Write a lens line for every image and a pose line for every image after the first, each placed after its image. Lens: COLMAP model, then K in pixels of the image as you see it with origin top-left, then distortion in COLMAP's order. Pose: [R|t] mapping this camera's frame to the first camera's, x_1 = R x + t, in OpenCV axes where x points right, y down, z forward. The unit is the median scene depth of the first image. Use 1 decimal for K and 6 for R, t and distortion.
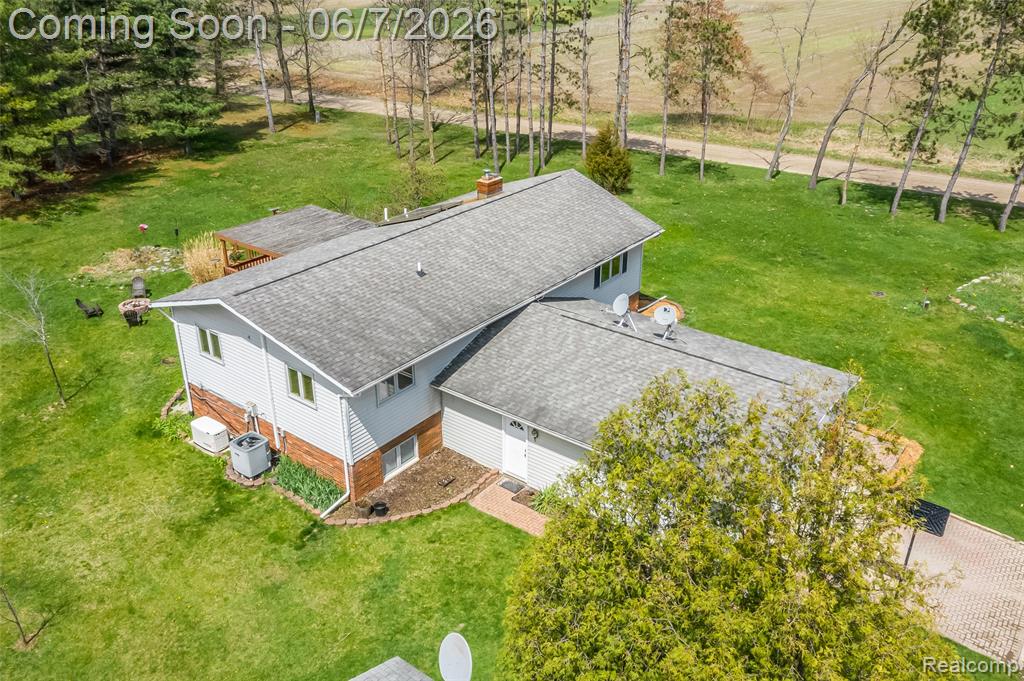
lens RADIAL K [[842.7, 0, 510.4], [0, 842.7, 354.2], [0, 0, 1]] dist [-0.000189, -0.000011]
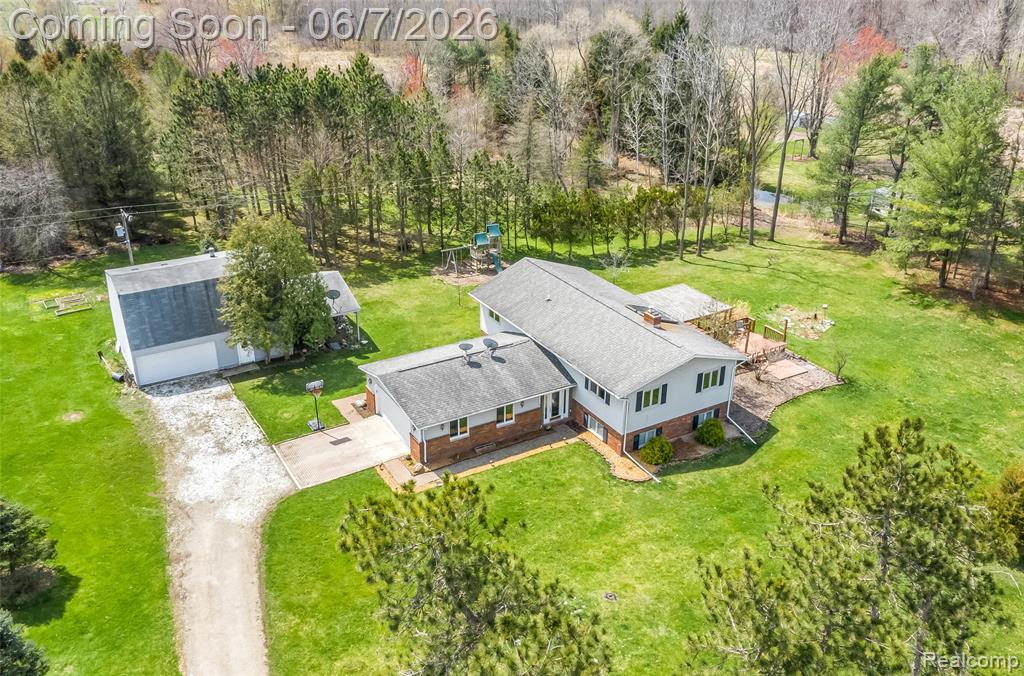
lens RADIAL K [[880.9, 0, 512.0], [0, 880.9, 338.0], [0, 0, 1]] dist [-0.000705, -0.009868]
pose [[-0.370617, 0.389675, -0.843087, 1.256203], [-0.429165, 0.733166, 0.527528, -0.800568], [0.823687, 0.557334, -0.104489, 0.872142]]
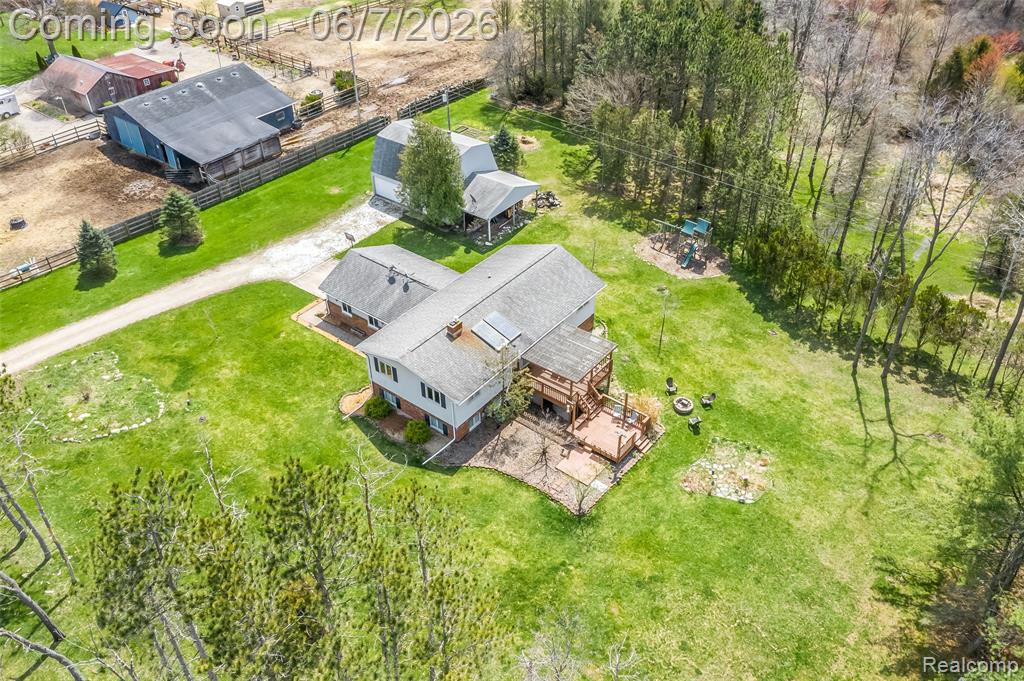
lens RADIAL K [[819.8, 0, 512.0], [0, 819.8, 340.5], [0, 0, 1]] dist [-0.001520, 0.001146]
pose [[-0.999906, 0.002885, 0.013431, -0.144615], [0.013359, 0.432226, 0.901666, -1.500267], [-0.003204, 0.901761, -0.432224, 1.554493]]
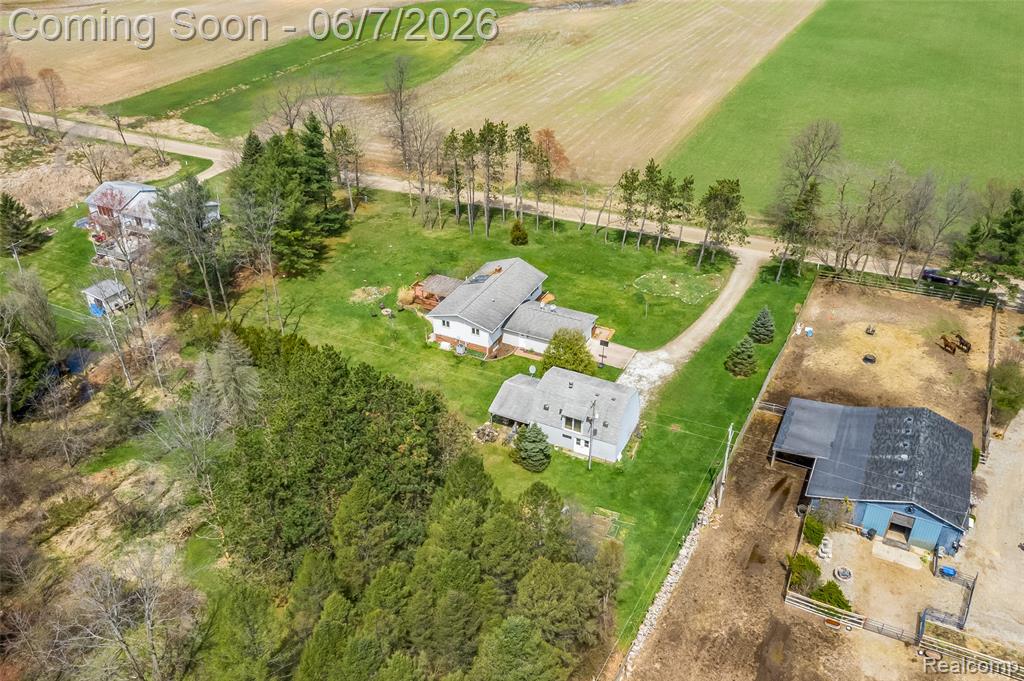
lens RADIAL K [[856.6, 0, 512.0], [0, 856.6, 340.5], [0, 0, 1]] dist [-0.003235, 0.001383]
pose [[0.980216, -0.106692, 0.166715, -0.531173], [0.091630, 0.991195, 0.095583, -0.215129], [-0.175445, -0.078416, 0.981361, -2.259933]]
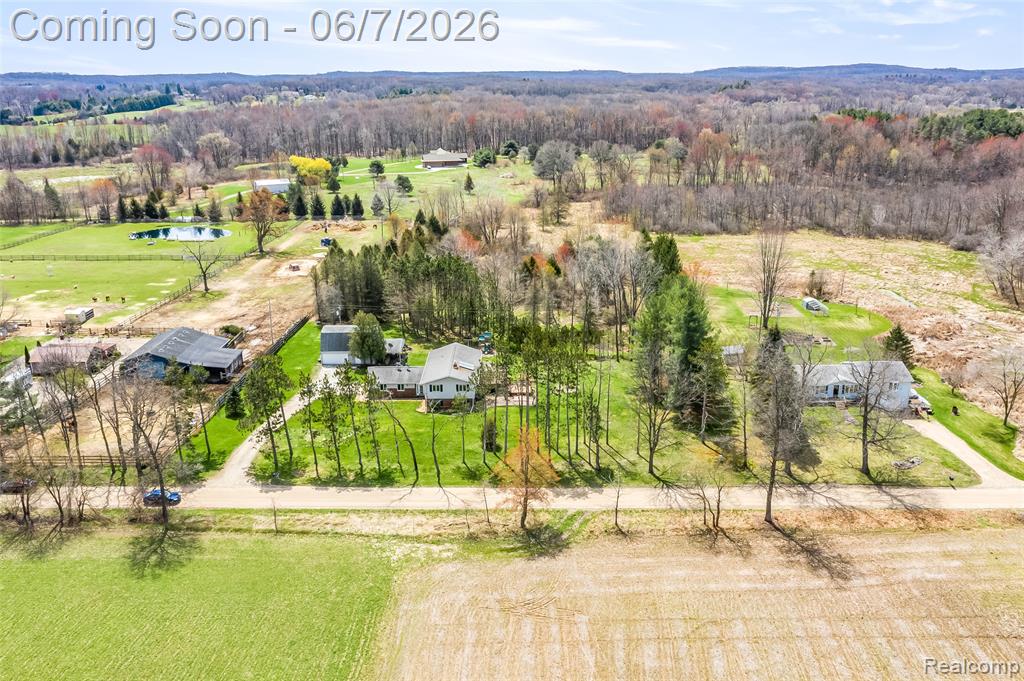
lens RADIAL K [[858.8, 0, 512.8], [0, 858.8, 296.1], [0, 0, 1]] dist [-0.000242, -0.002956]
pose [[-0.794356, 0.156179, -0.587032, 2.007344], [-0.268865, 0.776173, 0.570321, -2.711857], [0.544711, 0.610871, -0.574567, 3.081208]]
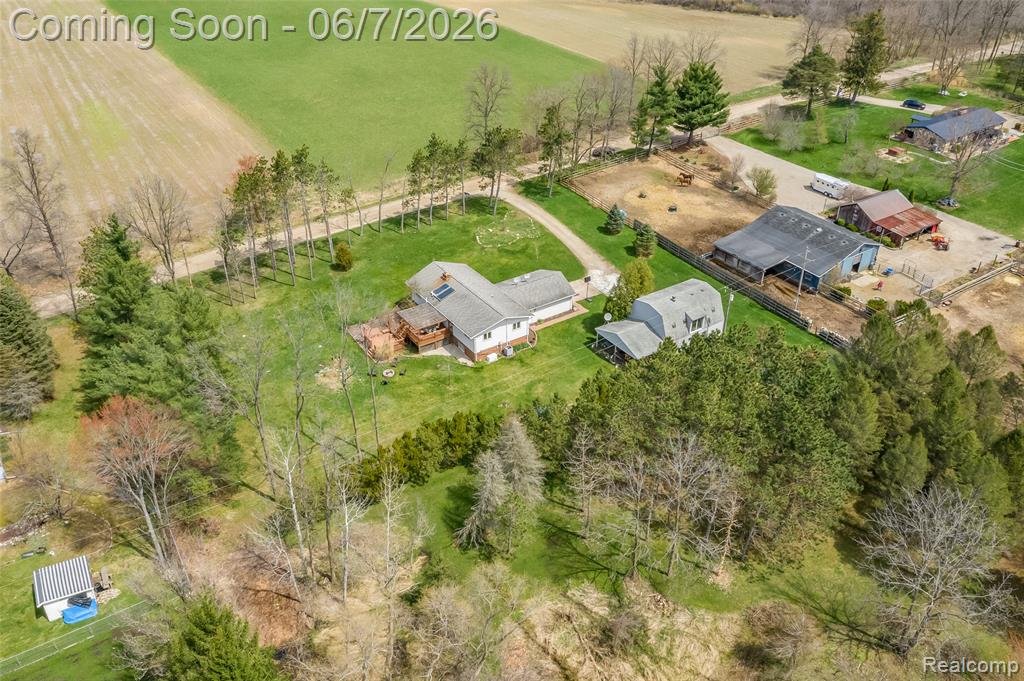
lens RADIAL K [[856.6, 0, 512.0], [0, 856.6, 340.5], [0, 0, 1]] dist [-0.003235, 0.001383]
pose [[0.312833, -0.513501, 0.799032, -2.523666], [0.424421, 0.828171, 0.366060, -1.009954], [-0.849707, 0.224610, 0.477020, -0.721771]]
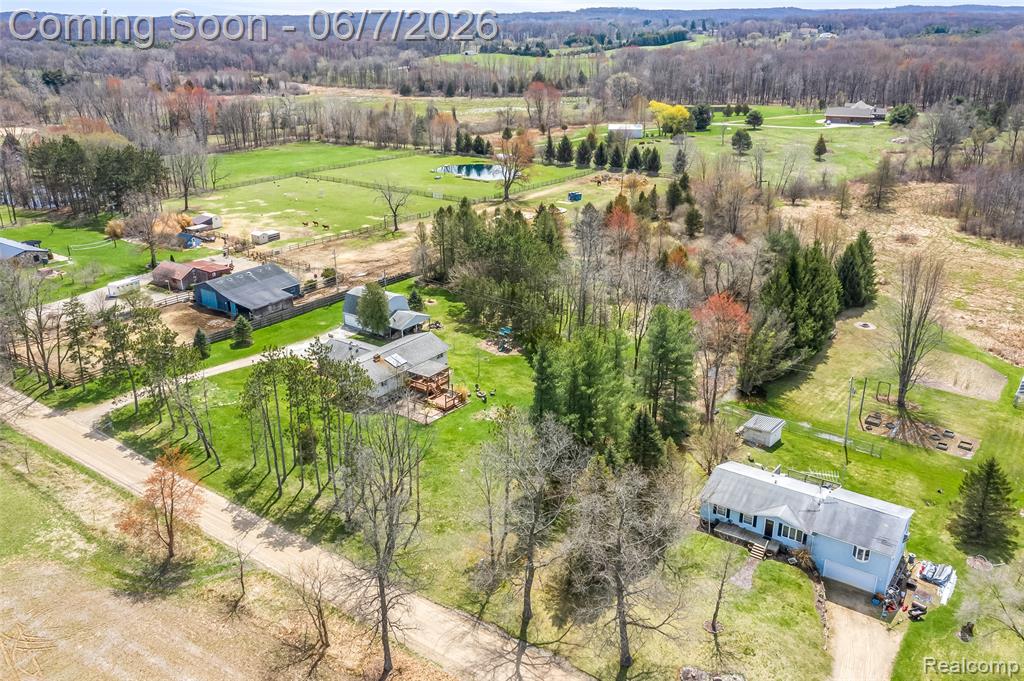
lens RADIAL K [[828.9, 0, 512.0], [0, 828.9, 340.5], [0, 0, 1]] dist [0.000701, -0.000055]
pose [[-0.999684, 0.014232, -0.020707, -0.503553], [-0.006034, 0.664033, 0.747679, -2.756002], [0.024391, 0.747568, -0.663737, 3.101121]]
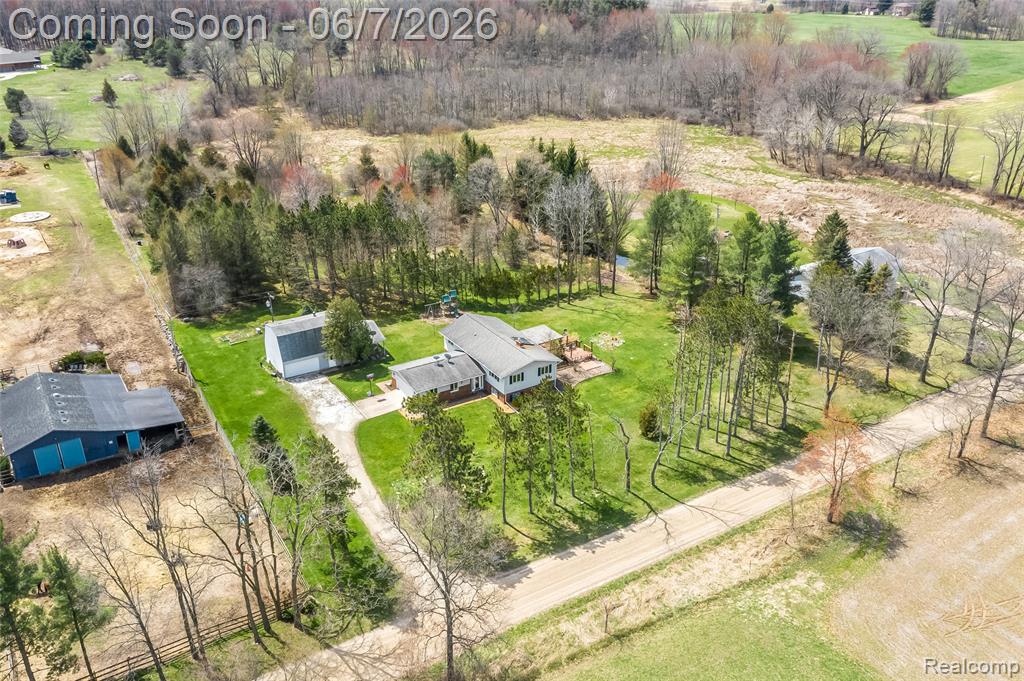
lens RADIAL K [[864.3, 0, 512.0], [0, 864.3, 340.5], [0, 0, 1]] dist [-0.002023, -0.000829]
pose [[-0.346809, 0.392448, -0.851885, 2.616877], [-0.427170, 0.742502, 0.515961, -1.770861], [0.835014, 0.542840, -0.089865, 1.141533]]
